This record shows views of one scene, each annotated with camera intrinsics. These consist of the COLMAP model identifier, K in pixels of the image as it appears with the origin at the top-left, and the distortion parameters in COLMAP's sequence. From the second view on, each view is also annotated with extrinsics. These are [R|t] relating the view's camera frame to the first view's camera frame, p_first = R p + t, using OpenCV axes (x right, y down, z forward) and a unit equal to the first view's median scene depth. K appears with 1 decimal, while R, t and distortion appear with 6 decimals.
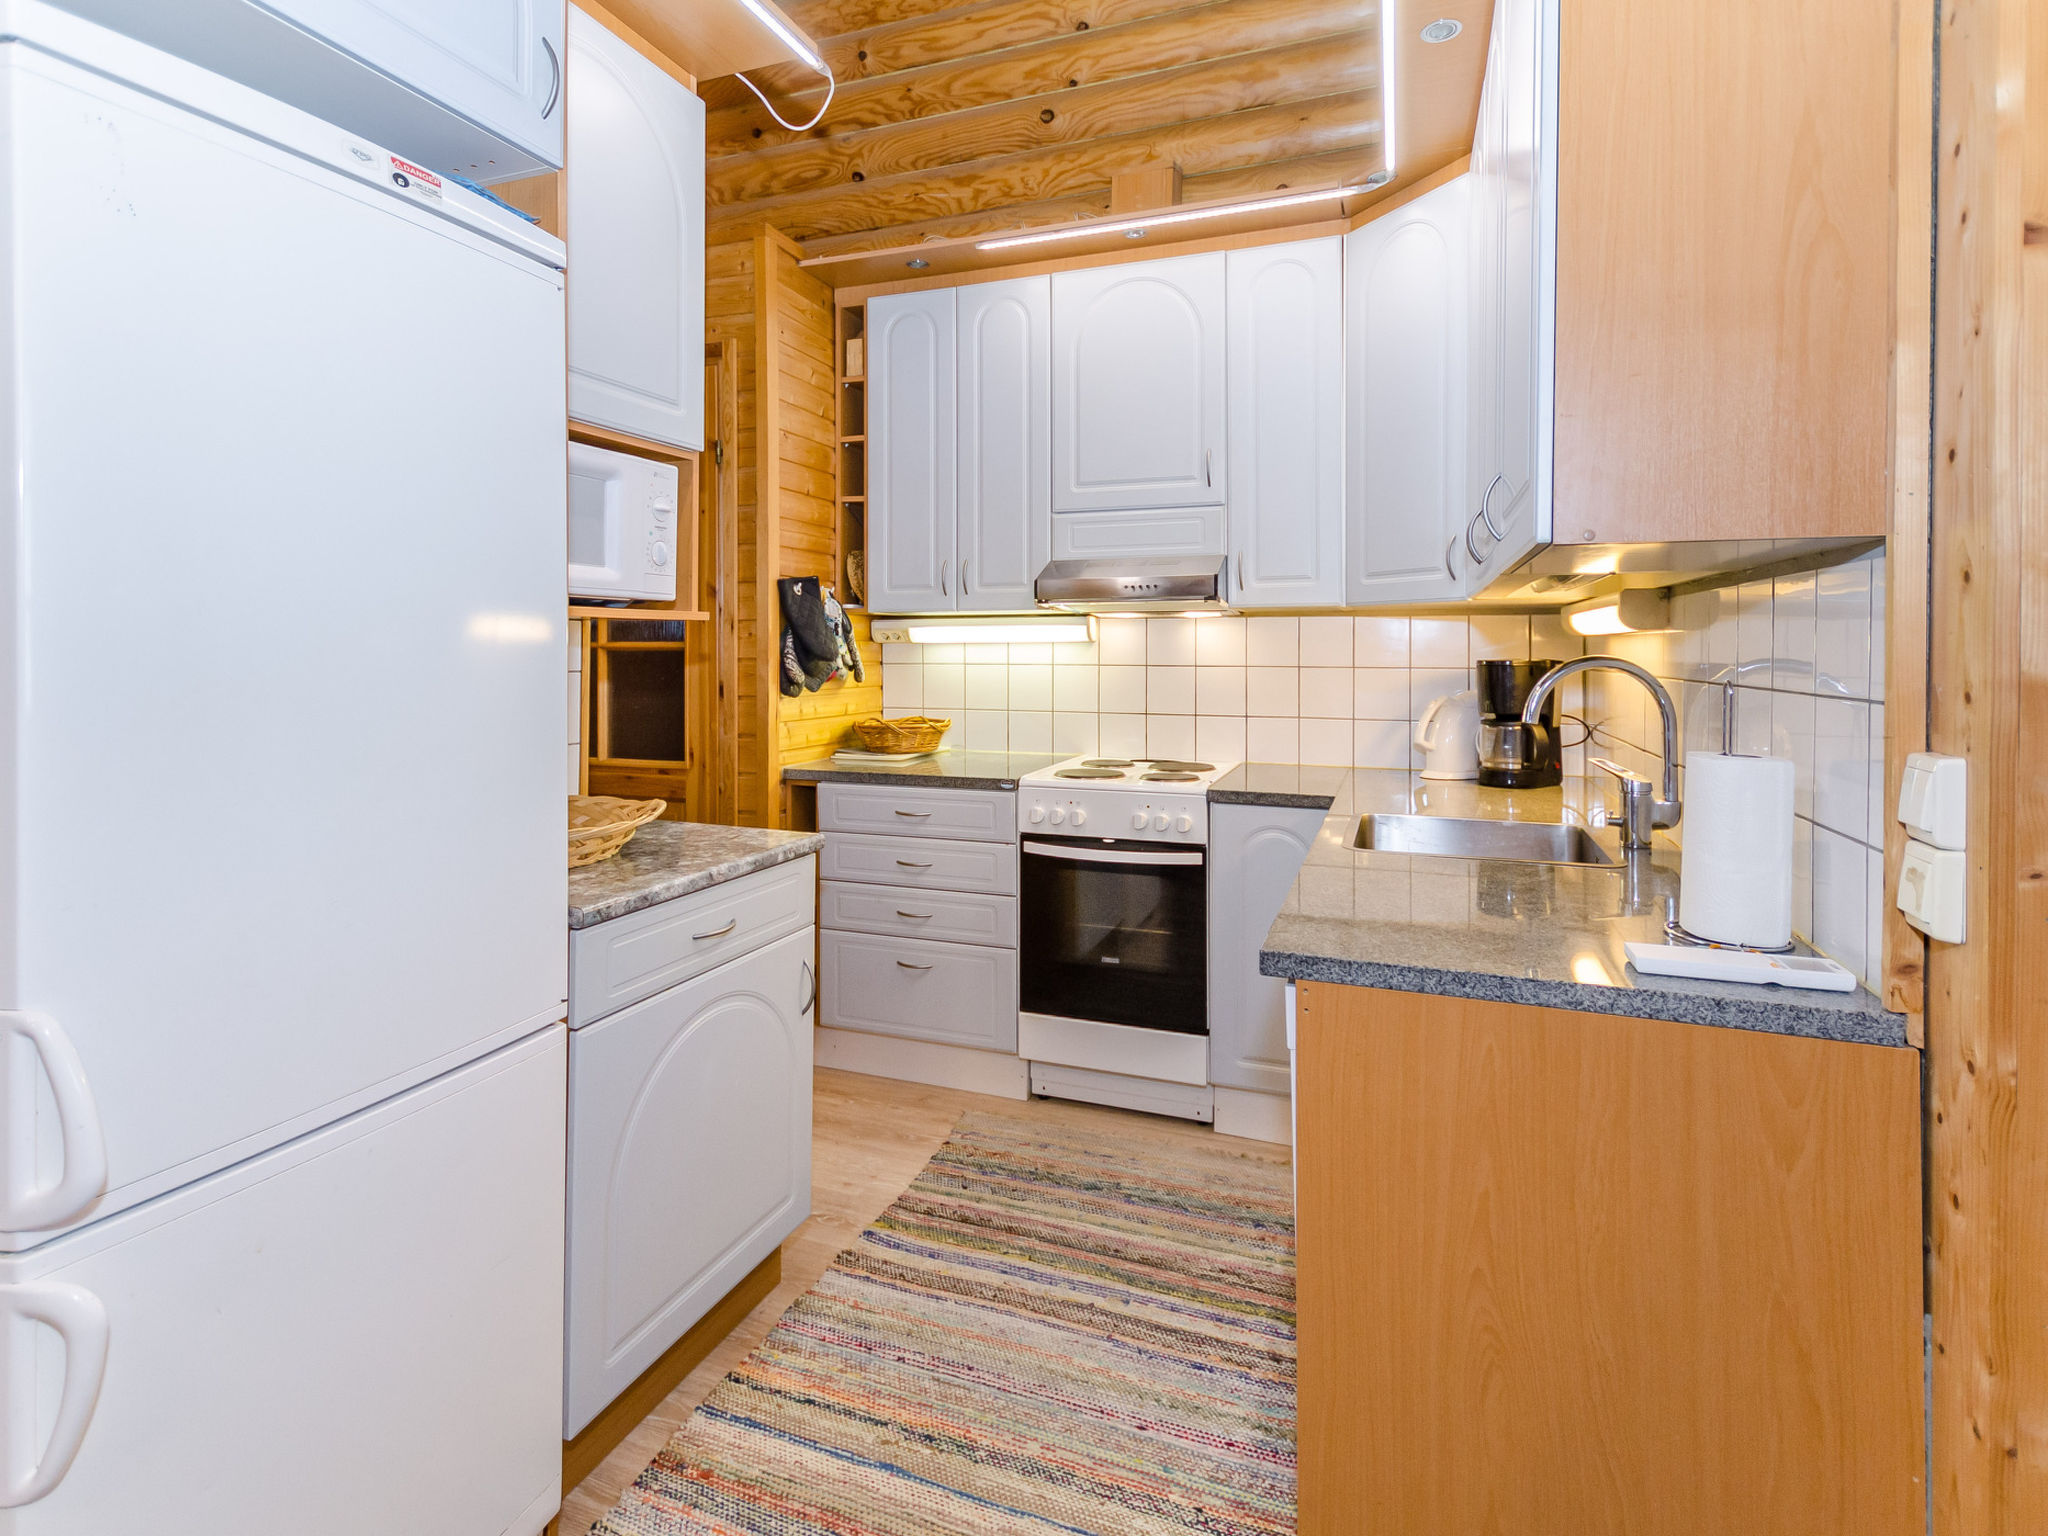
lens RADIAL K [[1009.9, 0, 1006.2], [0, 1009.9, 652.0], [0, 0, 1]] dist [0.006517, -0.001819]
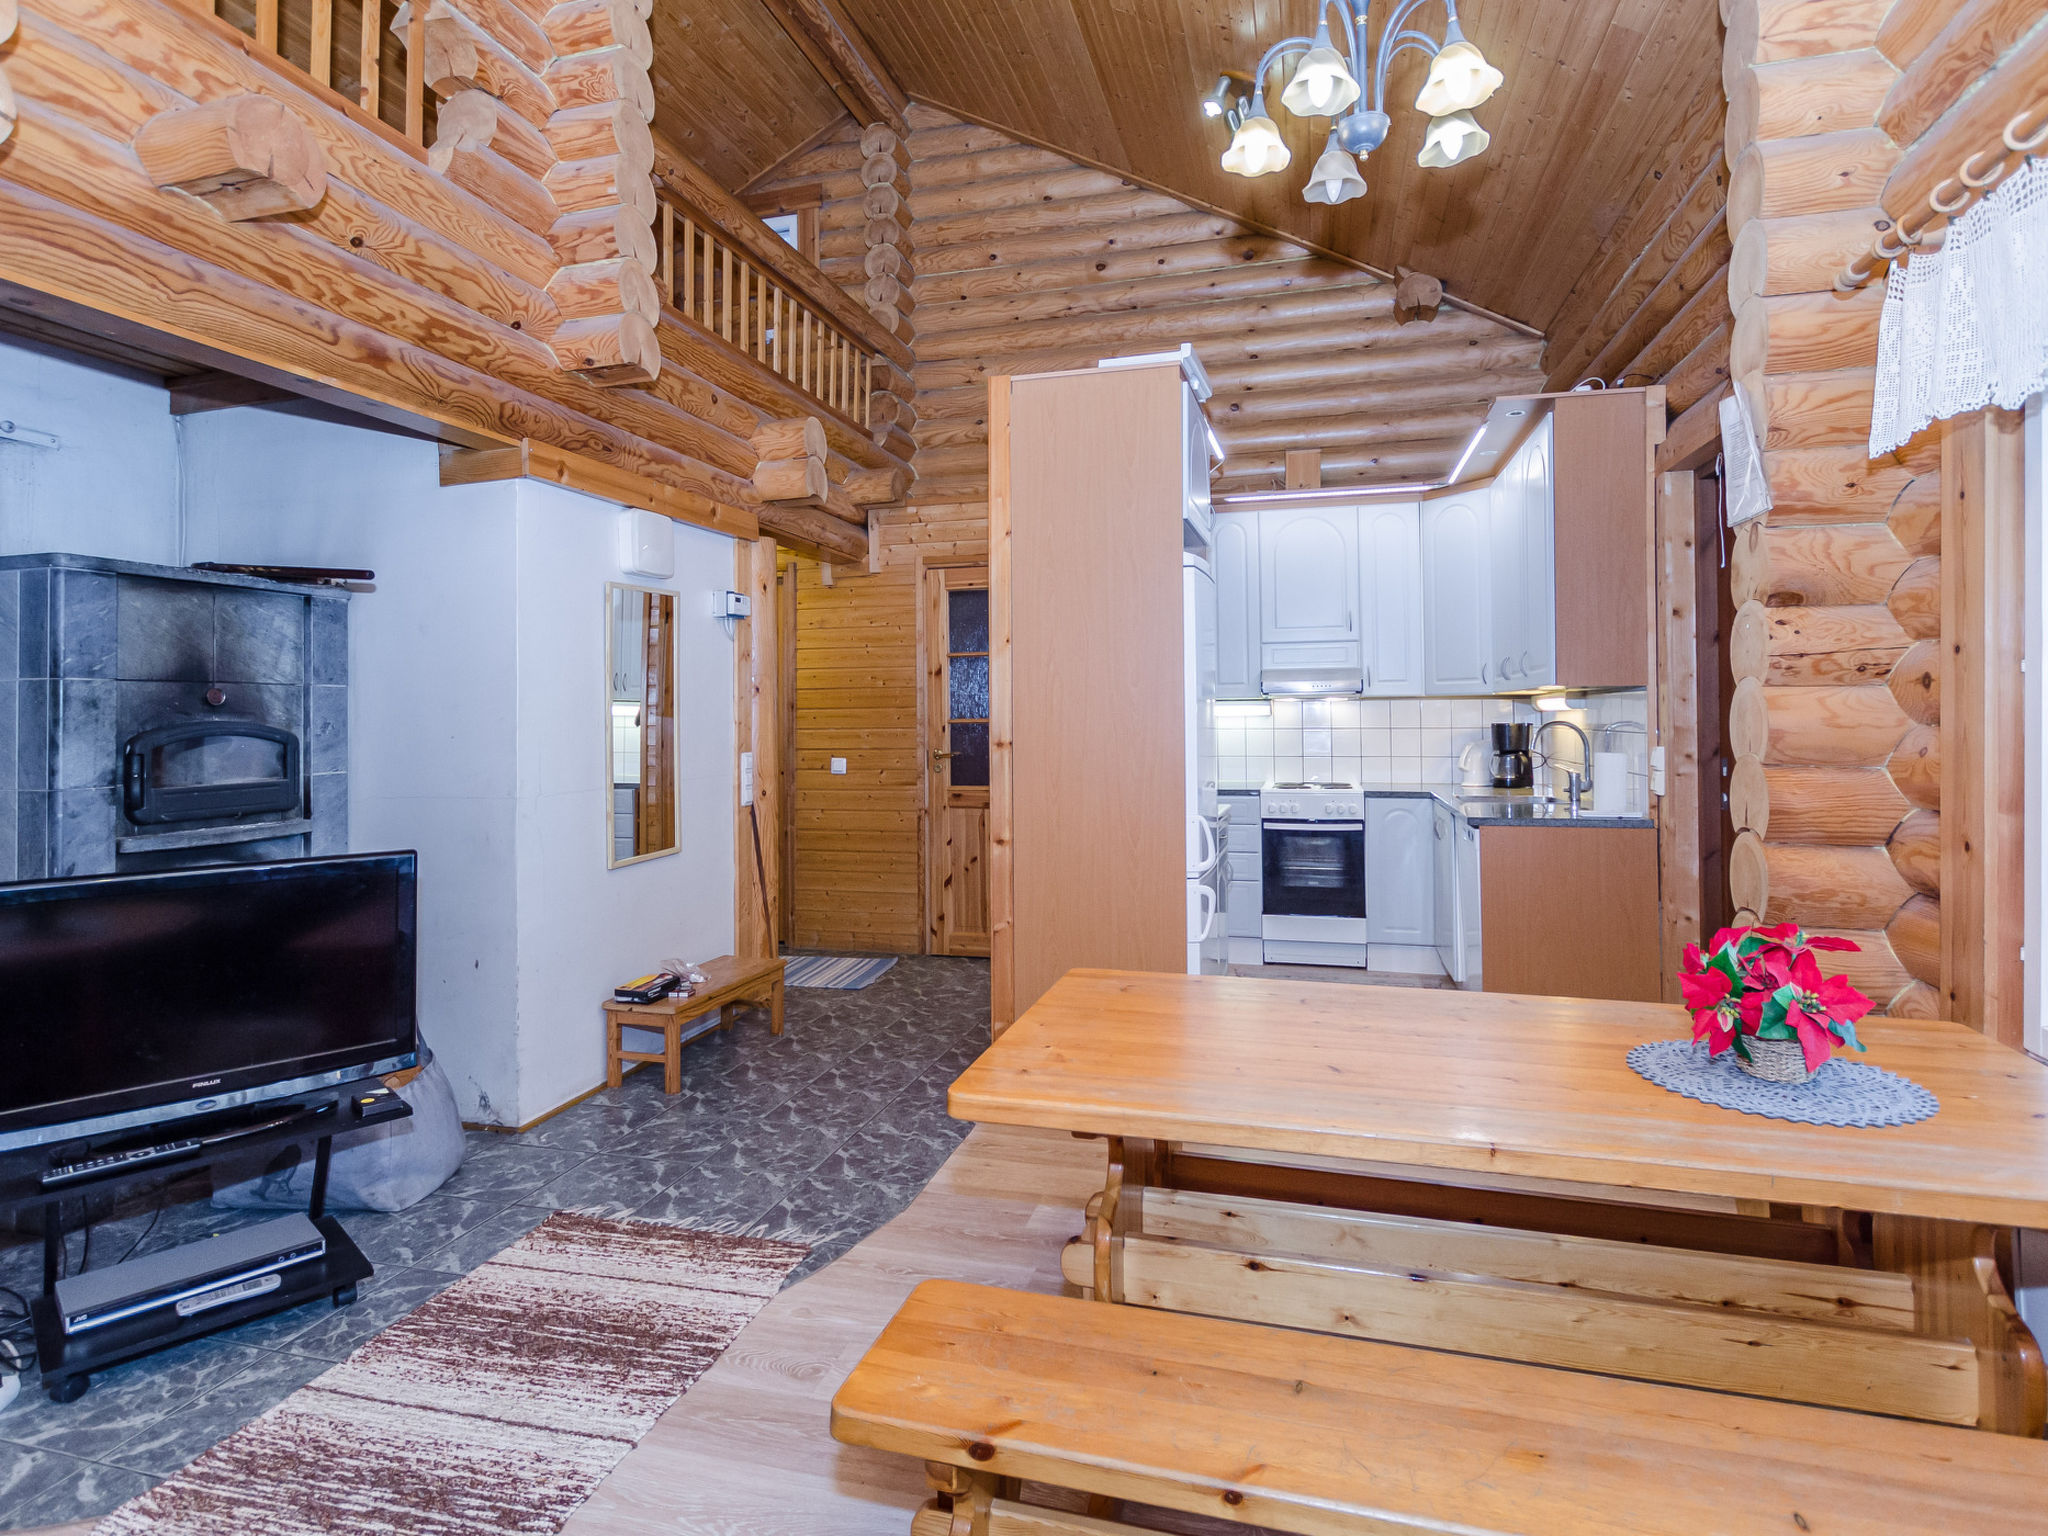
lens RADIAL K [[1070.7, 0, 1028.5], [0, 1070.7, 699.9], [0, 0, 1]] dist [-0.006312, -0.002334]
pose [[0.993768, -0.007981, 0.111181, -0.654016], [0.010434, 0.999715, -0.021493, -0.001639], [-0.110978, 0.022519, 0.993568, -0.953994]]
